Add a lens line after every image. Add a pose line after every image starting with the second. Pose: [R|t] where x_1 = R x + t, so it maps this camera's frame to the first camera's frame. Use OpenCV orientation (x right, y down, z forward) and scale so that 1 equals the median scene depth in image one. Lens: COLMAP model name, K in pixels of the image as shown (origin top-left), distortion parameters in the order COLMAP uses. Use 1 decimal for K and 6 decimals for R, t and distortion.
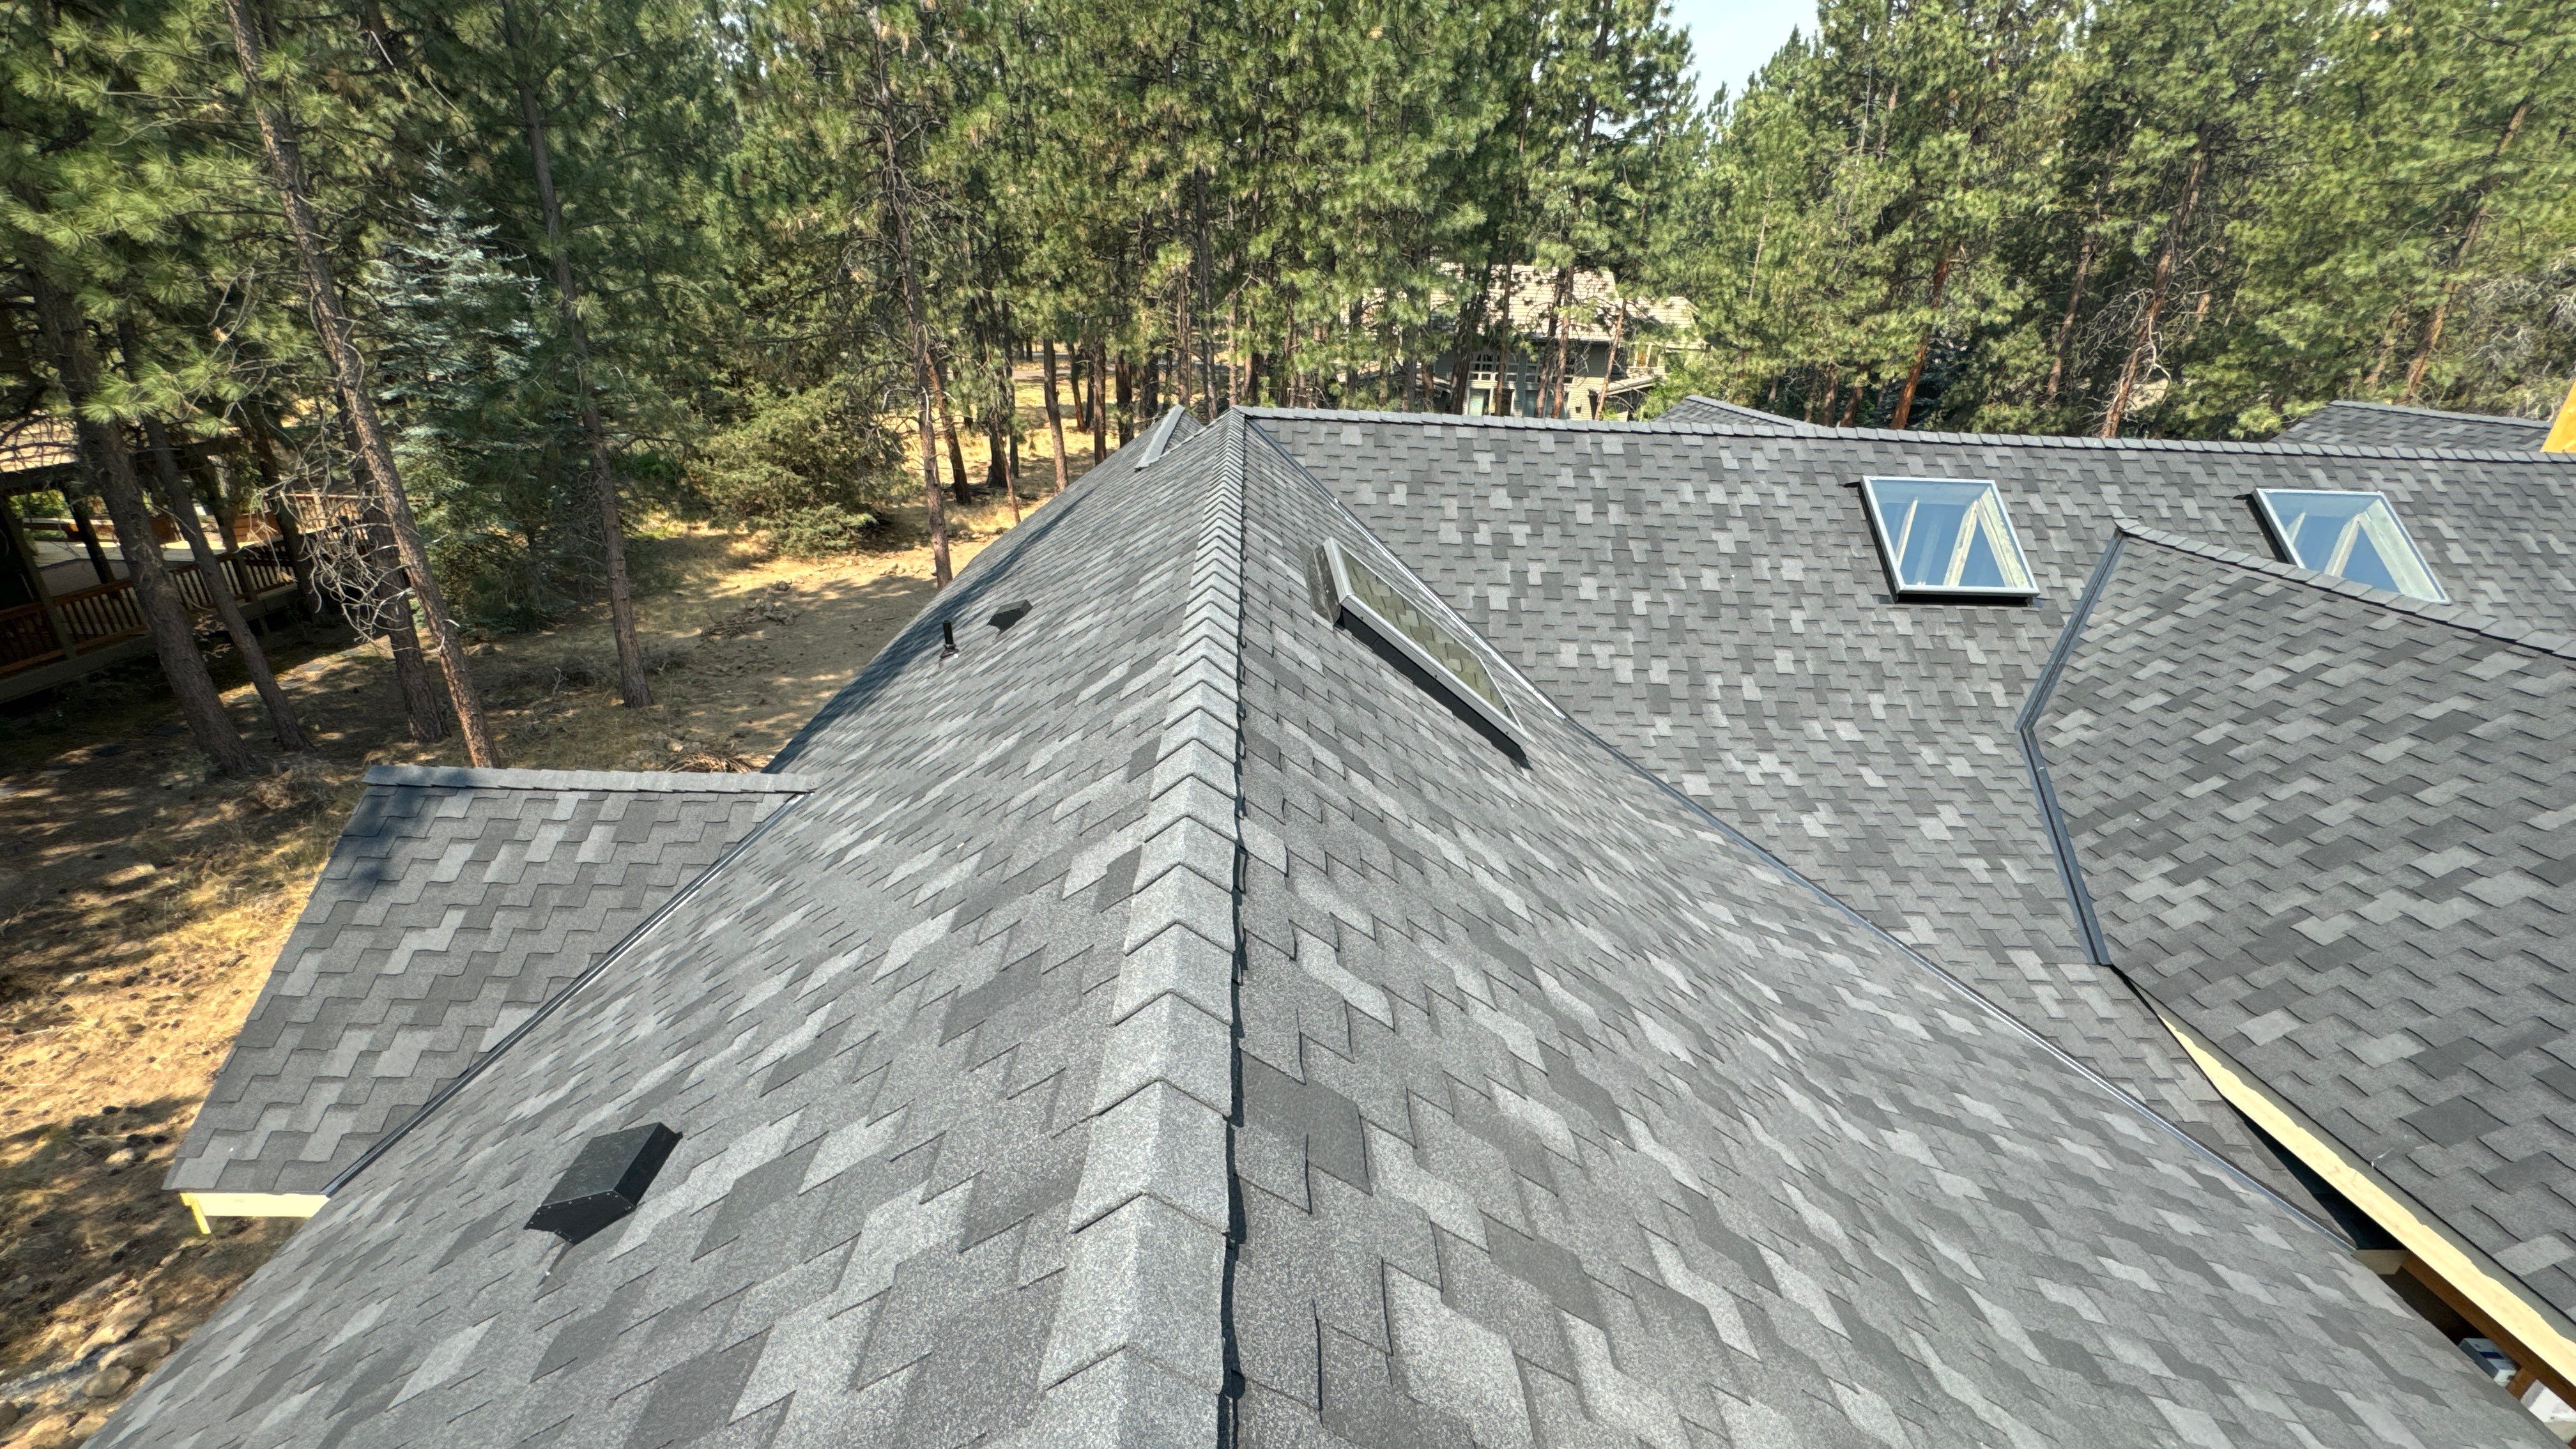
lens RADIAL K [[1036.3, 0, 1282.1], [0, 1036.3, 723.7], [0, 0, 1]] dist [-0.003221, 0.000753]
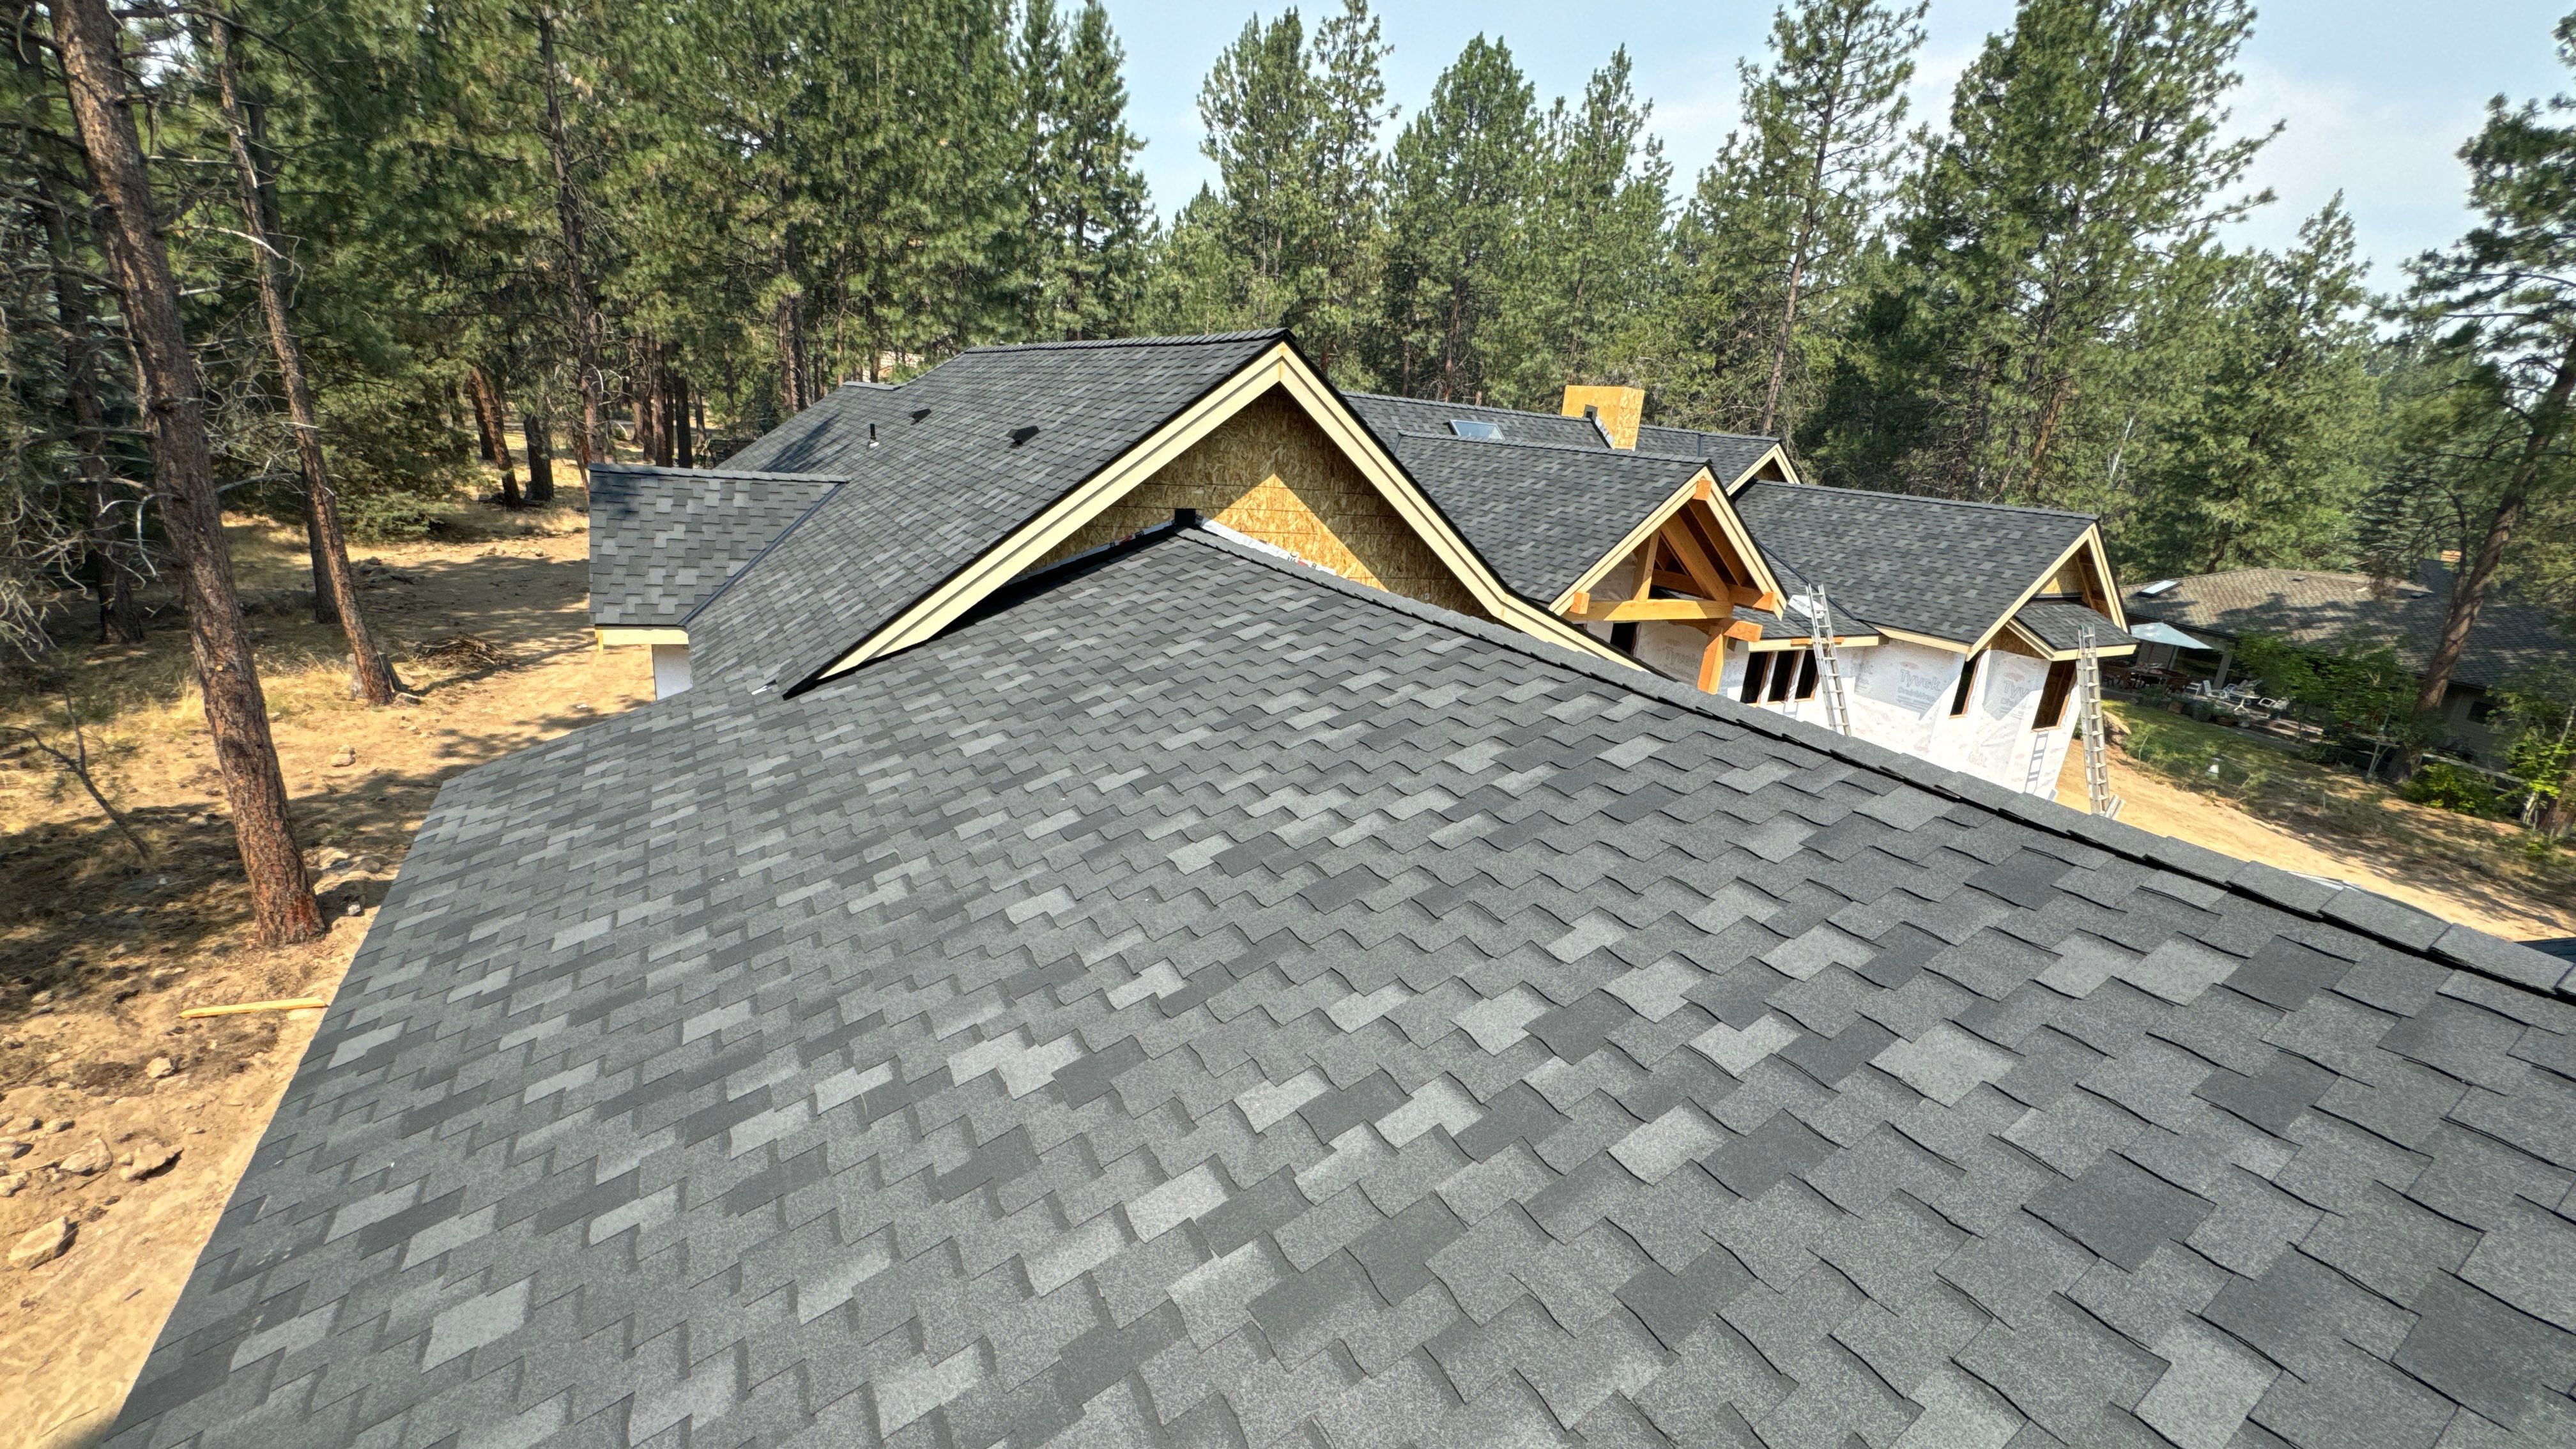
lens RADIAL K [[1036.3, 0, 1293.0], [0, 1036.3, 721.4], [0, 0, 1]] dist [-0.003221, 0.000753]
pose [[0.879858, -0.090476, 0.466545, -0.197254], [0.130711, 0.989919, -0.054536, 0.218308], [-0.456908, 0.108967, 0.882815, -0.325782]]
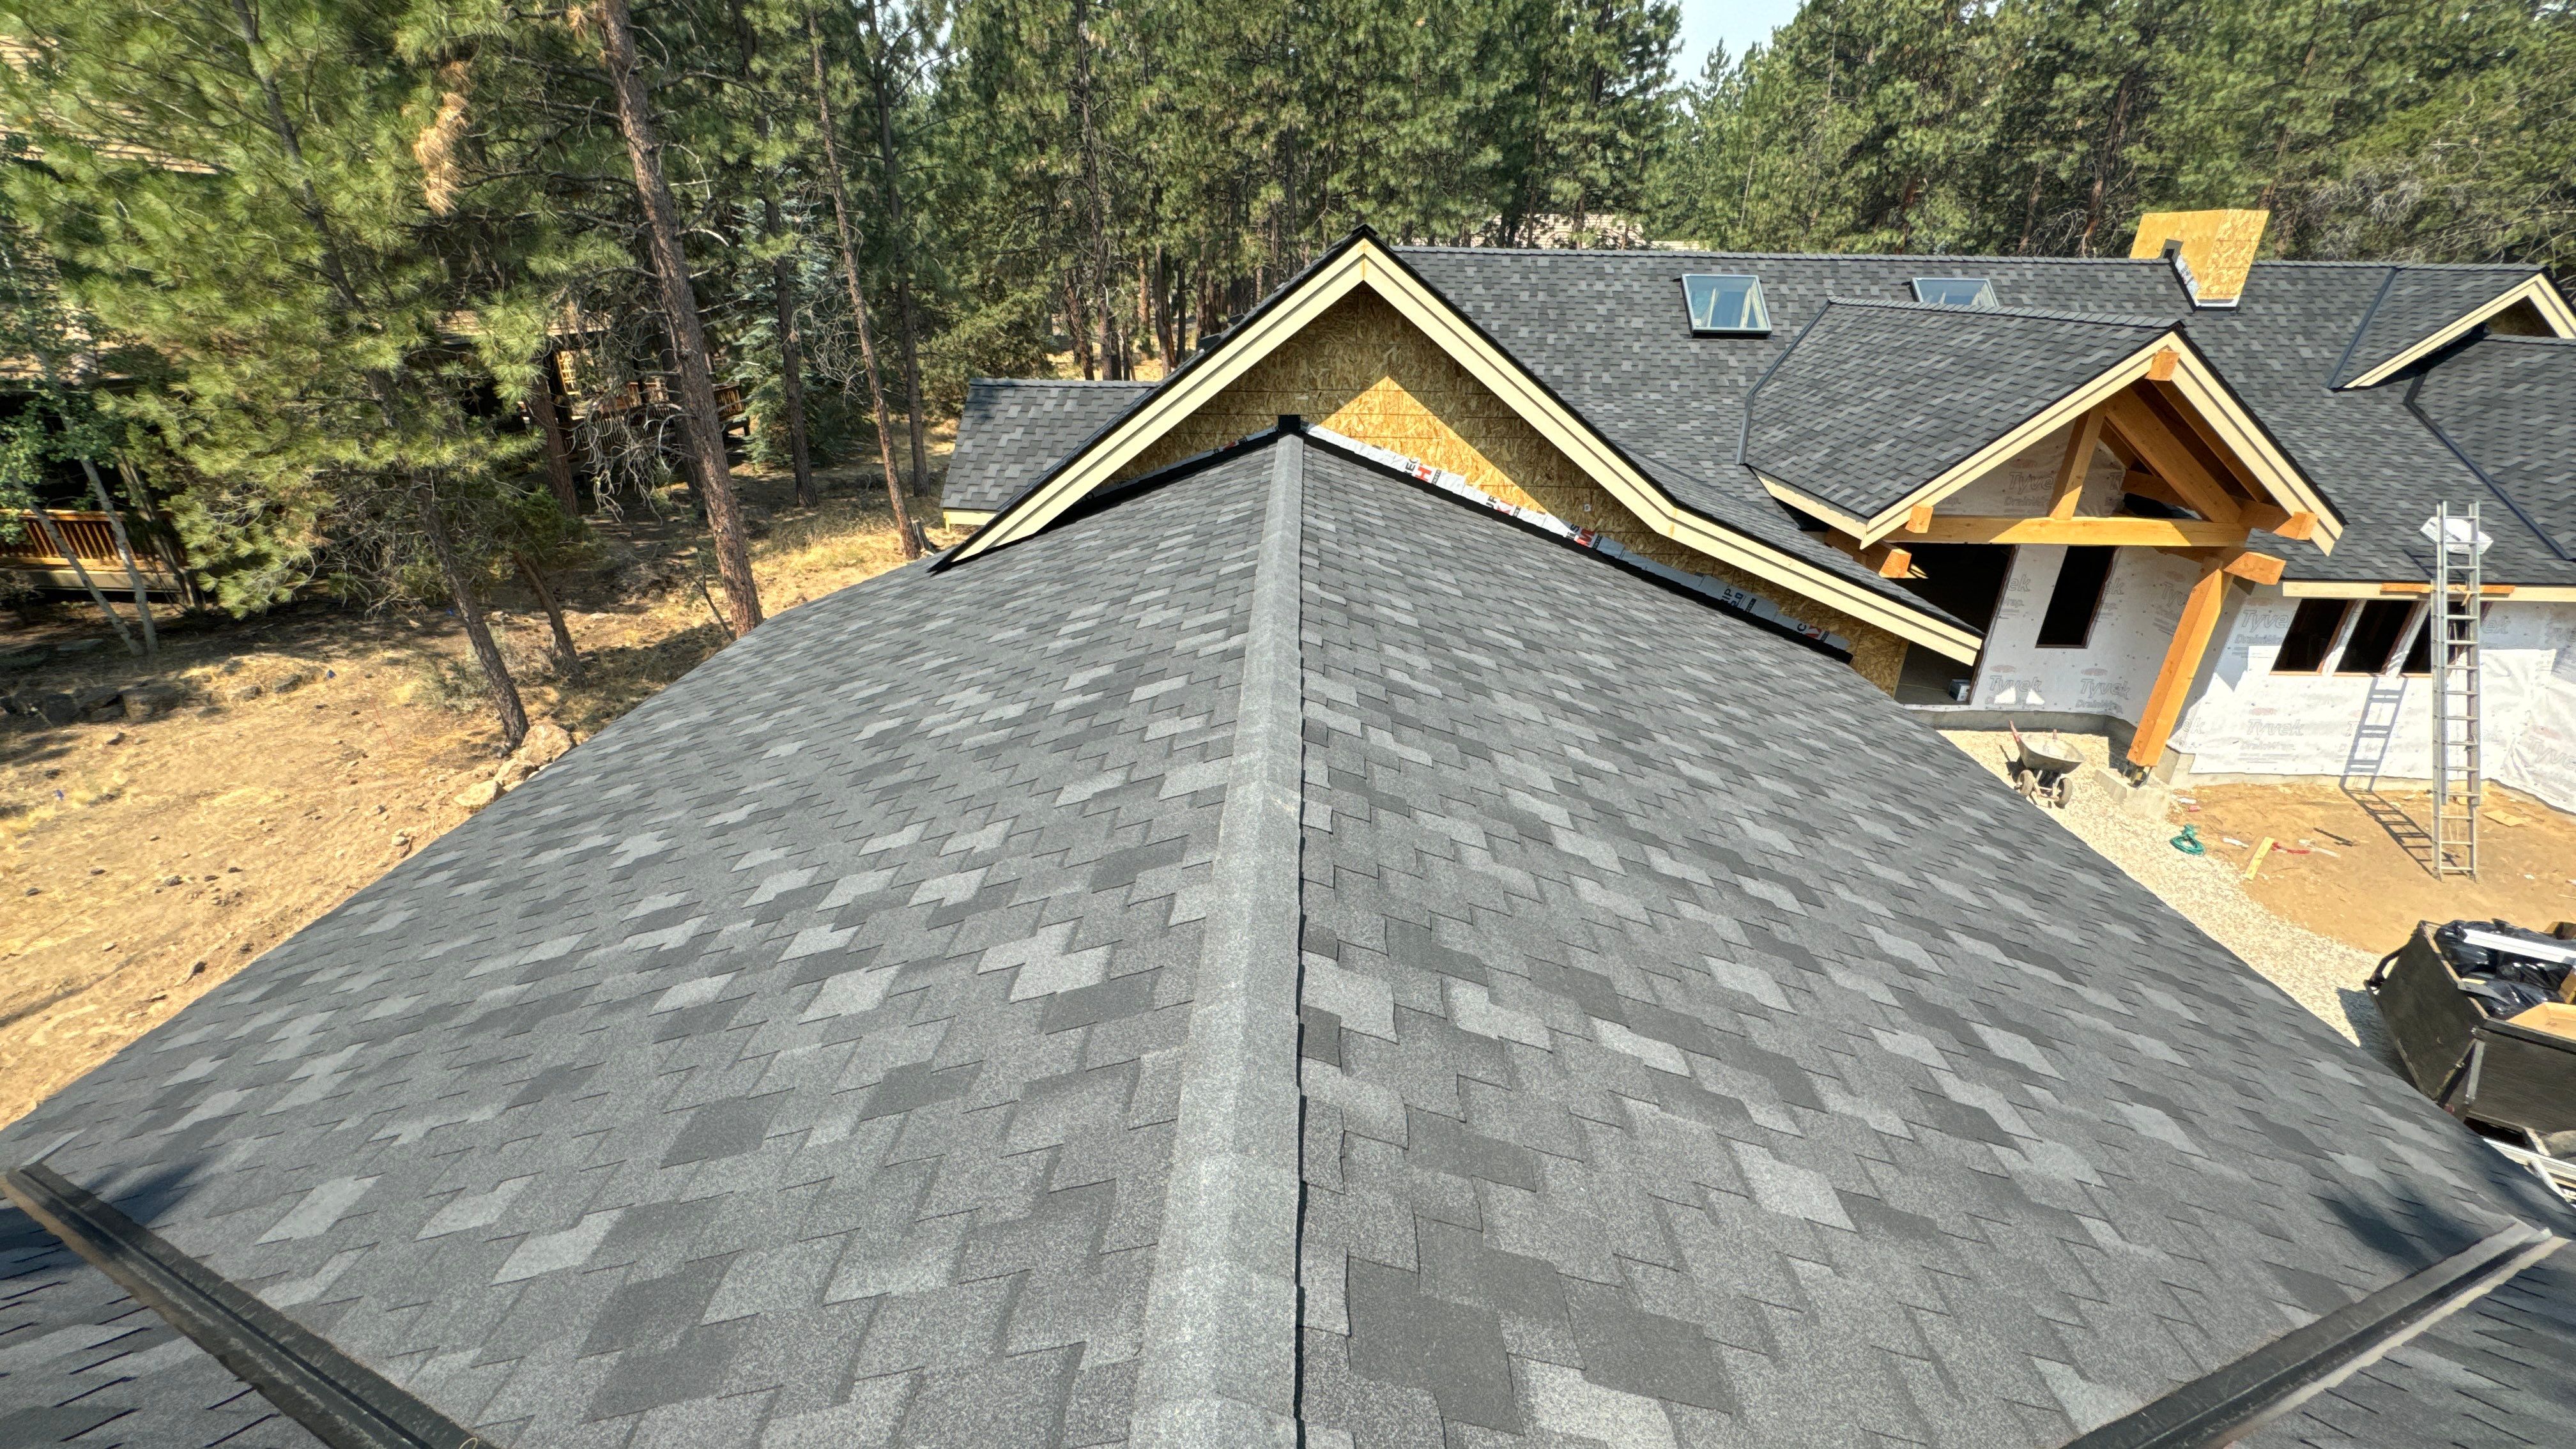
lens RADIAL K [[1036.3, 0, 1283.9], [0, 1036.3, 724.7], [0, 0, 1]] dist [-0.003221, 0.000753]
pose [[0.998513, -0.000273, -0.054519, -0.014905], [0.001331, 0.999811, 0.019378, 0.224926], [0.054503, -0.019421, 0.998325, -0.376762]]
